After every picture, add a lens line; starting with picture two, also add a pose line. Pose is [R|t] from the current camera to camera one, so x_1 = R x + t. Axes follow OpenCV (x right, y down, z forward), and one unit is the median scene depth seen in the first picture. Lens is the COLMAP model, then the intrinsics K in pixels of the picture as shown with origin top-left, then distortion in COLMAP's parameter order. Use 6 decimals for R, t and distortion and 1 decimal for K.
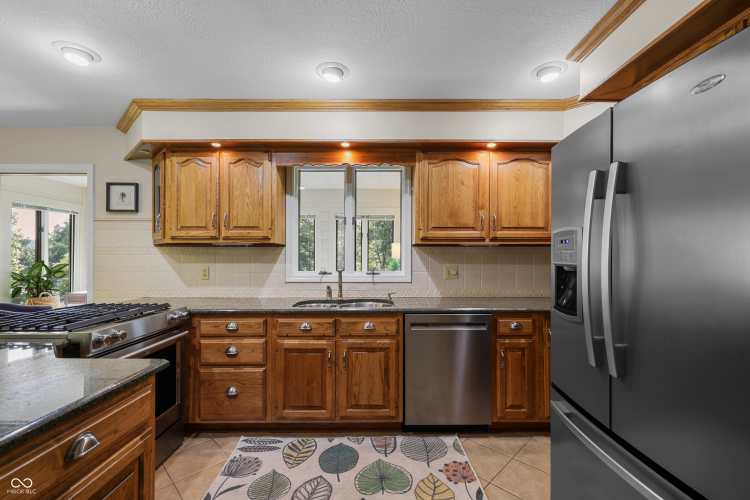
lens RADIAL K [[324.2, 0, 365.2], [0, 324.2, 256.0], [0, 0, 1]] dist [-0.001335, 0.001979]
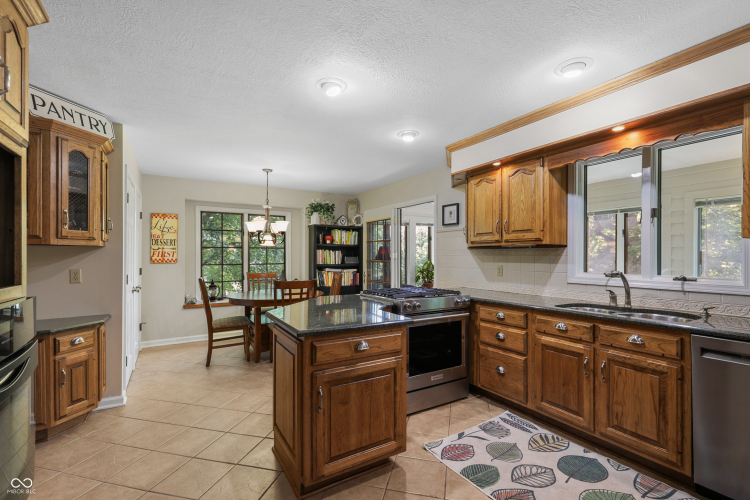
lens RADIAL K [[324.2, 0, 385.2], [0, 324.2, 260.7], [0, 0, 1]] dist [-0.001335, 0.001979]
pose [[0.542577, 0.012481, -0.839914, 0.317741], [-0.002314, 0.999908, 0.013363, 0.001157], [0.840003, -0.005307, 0.542556, -0.002506]]
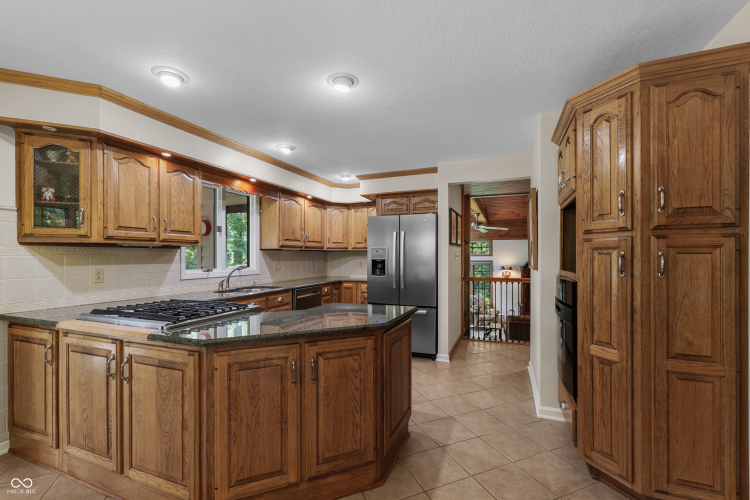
lens RADIAL K [[324.2, 0, 372.7], [0, 324.2, 255.1], [0, 0, 1]] dist [-0.001335, 0.001979]
pose [[0.388893, 0.002020, 0.921281, -1.158568], [0.004073, 0.999984, -0.003912, 0.001161], [-0.921274, 0.005274, 0.388879, -0.059929]]
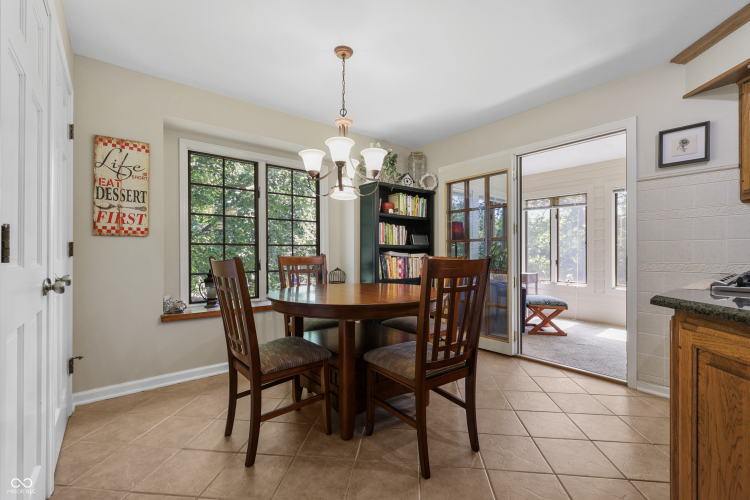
lens RADIAL K [[324.2, 0, 386.6], [0, 324.2, 255.5], [0, 0, 1]] dist [-0.001335, 0.001979]
pose [[0.643024, 0.006685, -0.765816, -0.681372], [0.001260, 0.999951, 0.009786, 0.089424], [0.765845, -0.007257, 0.642985, -0.074967]]
